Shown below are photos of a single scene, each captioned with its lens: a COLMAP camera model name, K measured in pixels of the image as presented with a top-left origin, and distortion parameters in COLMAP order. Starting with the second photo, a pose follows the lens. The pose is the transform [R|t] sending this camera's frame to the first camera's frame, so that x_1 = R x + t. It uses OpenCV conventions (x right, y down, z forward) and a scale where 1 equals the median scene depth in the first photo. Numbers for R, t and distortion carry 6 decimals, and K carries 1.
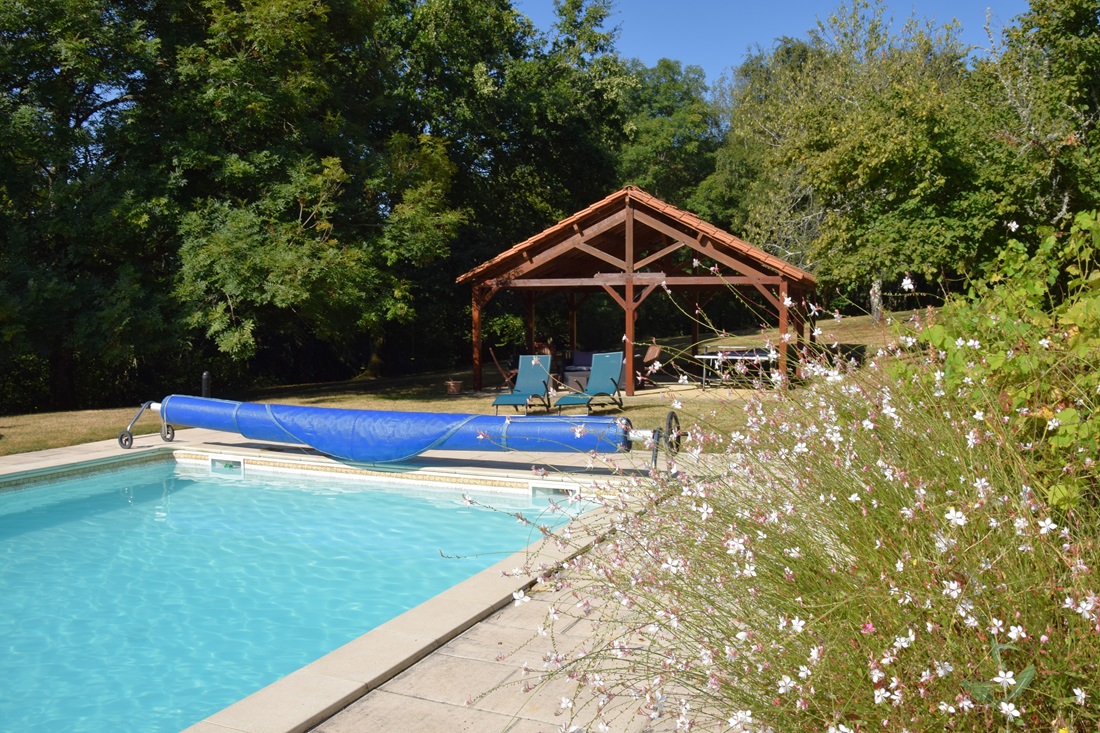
lens RADIAL K [[914.3, 0, 558.7], [0, 914.3, 365.4], [0, 0, 1]] dist [-0.161594, 0.126424]
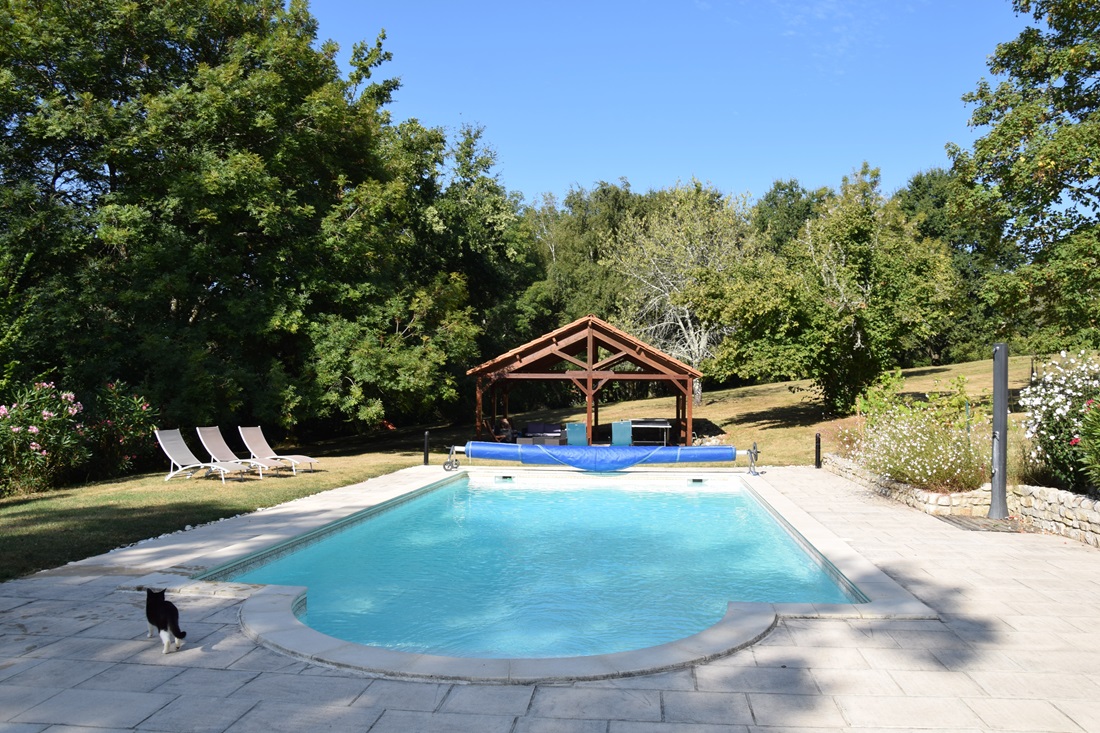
lens RADIAL K [[880.7, 0, 555.5], [0, 880.7, 368.4], [0, 0, 1]] dist [-0.158791, 0.118385]
pose [[0.958848, 0.018500, 0.283316, -0.396392], [0.005372, 0.996514, -0.083252, 0.017421], [-0.283869, 0.081348, 0.955406, -0.395591]]
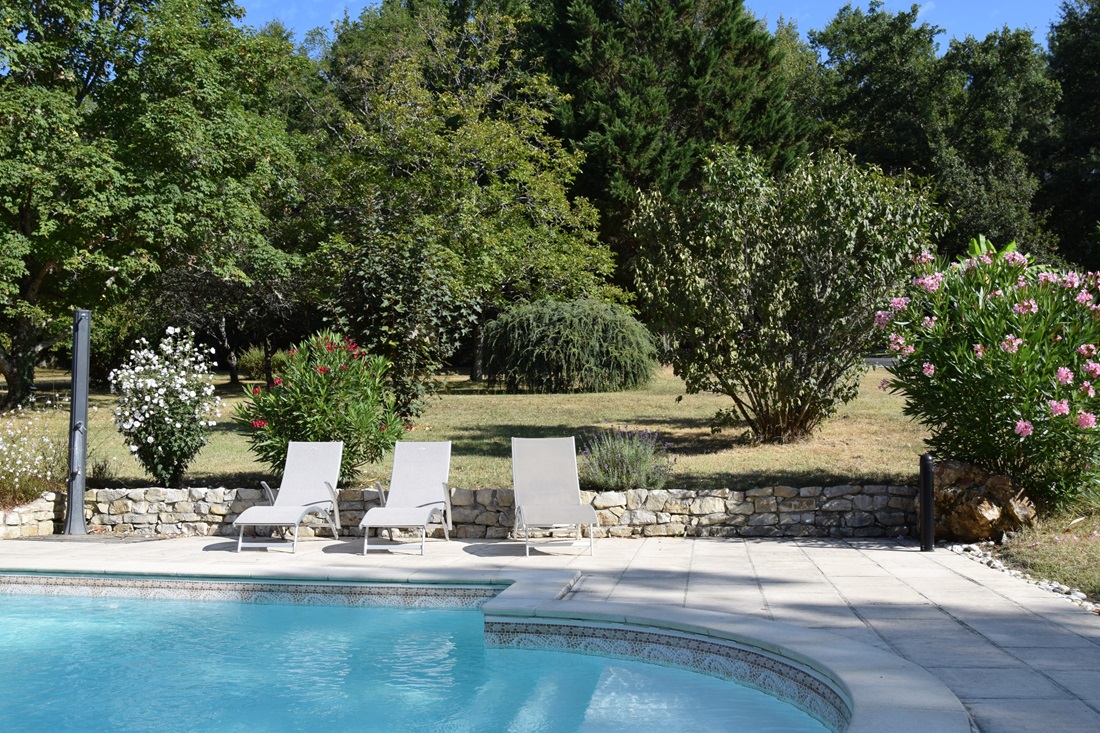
lens RADIAL K [[993.1, 0, 562.4], [0, 993.1, 371.1], [0, 0, 1]] dist [-0.164850, 0.143214]
pose [[-0.259213, 0.073629, 0.963010, -0.501730], [0.061584, 0.996321, -0.059600, 0.032741], [-0.963855, 0.043857, -0.262794, -0.043921]]
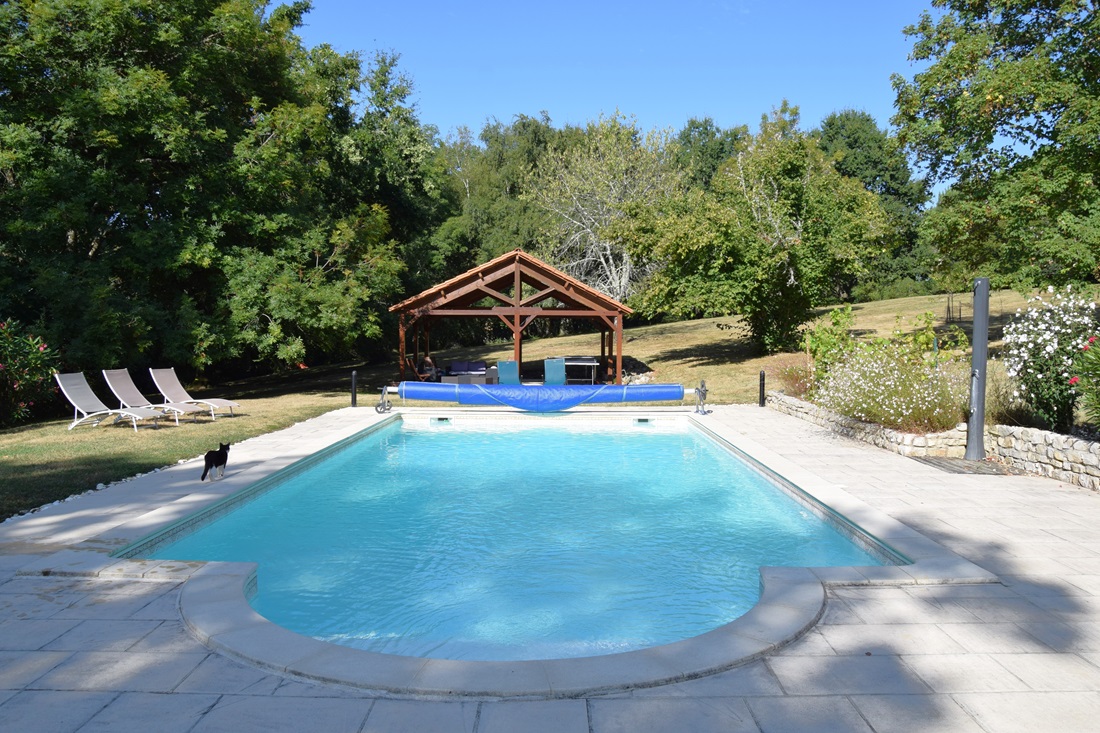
lens RADIAL K [[870.5, 0, 554.6], [0, 870.5, 367.9], [0, 0, 1]] dist [-0.160435, 0.121015]
pose [[0.923688, -0.007971, 0.383064, -0.408734], [0.013502, 0.999840, -0.011753, 0.015287], [-0.382909, 0.016028, 0.923647, -0.328373]]
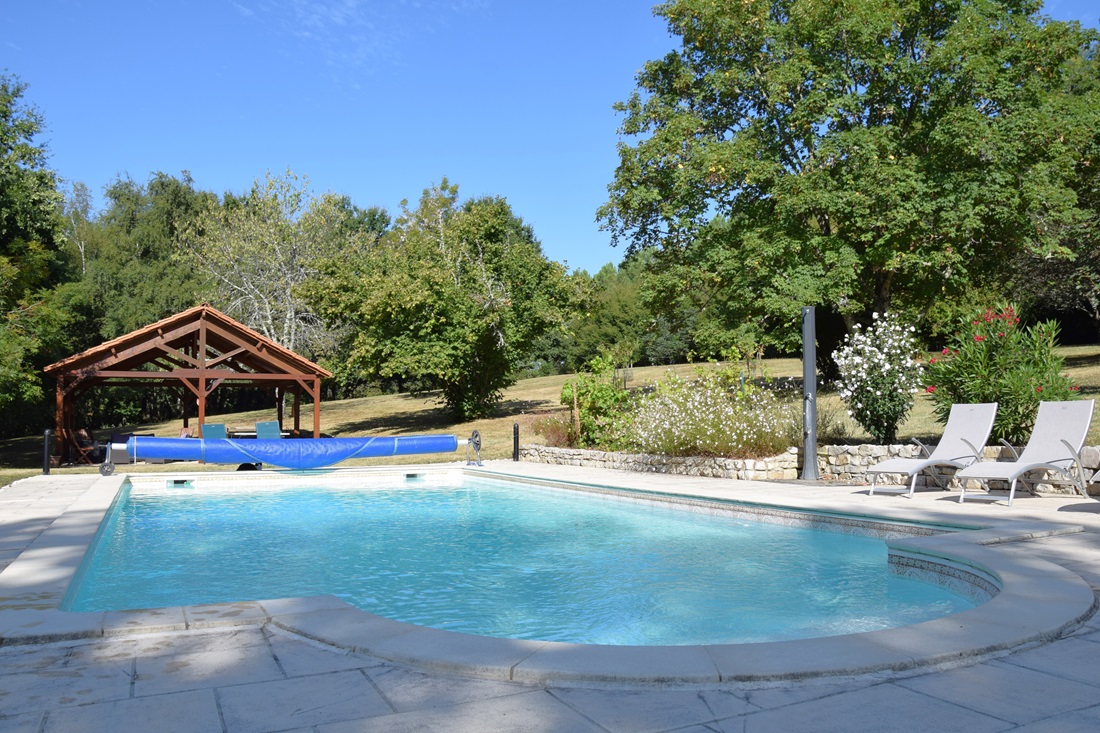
lens RADIAL K [[880.7, 0, 555.5], [0, 880.7, 368.4], [0, 0, 1]] dist [-0.158791, 0.118385]
pose [[0.667011, 0.041904, 0.743868, -0.504111], [0.049758, 0.993683, -0.100593, 0.047813], [-0.743384, 0.104110, 0.660713, -0.195009]]
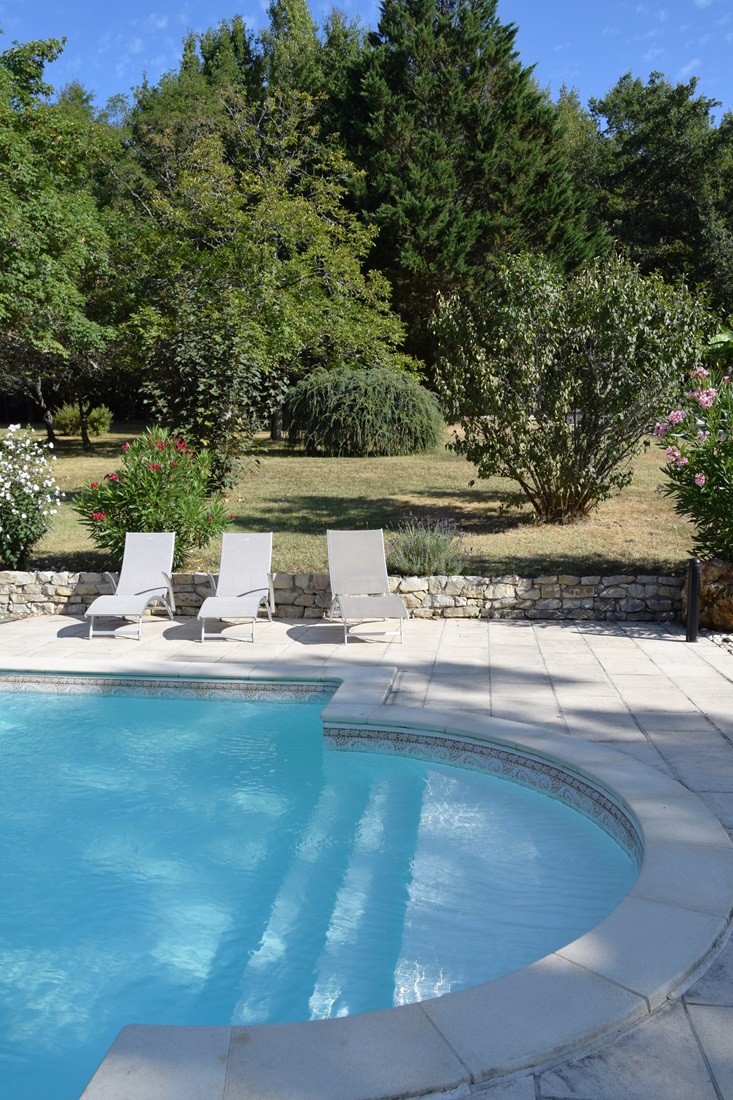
lens RADIAL K [[914.3, 0, 366.5], [0, 914.3, 550.0], [0, 0, 1]] dist [-0.161594, 0.126424]
pose [[-0.279822, -0.072569, 0.957305, -0.512656], [0.056559, 0.994161, 0.091896, 0.001250], [-0.958385, 0.079859, -0.274083, -0.028787]]
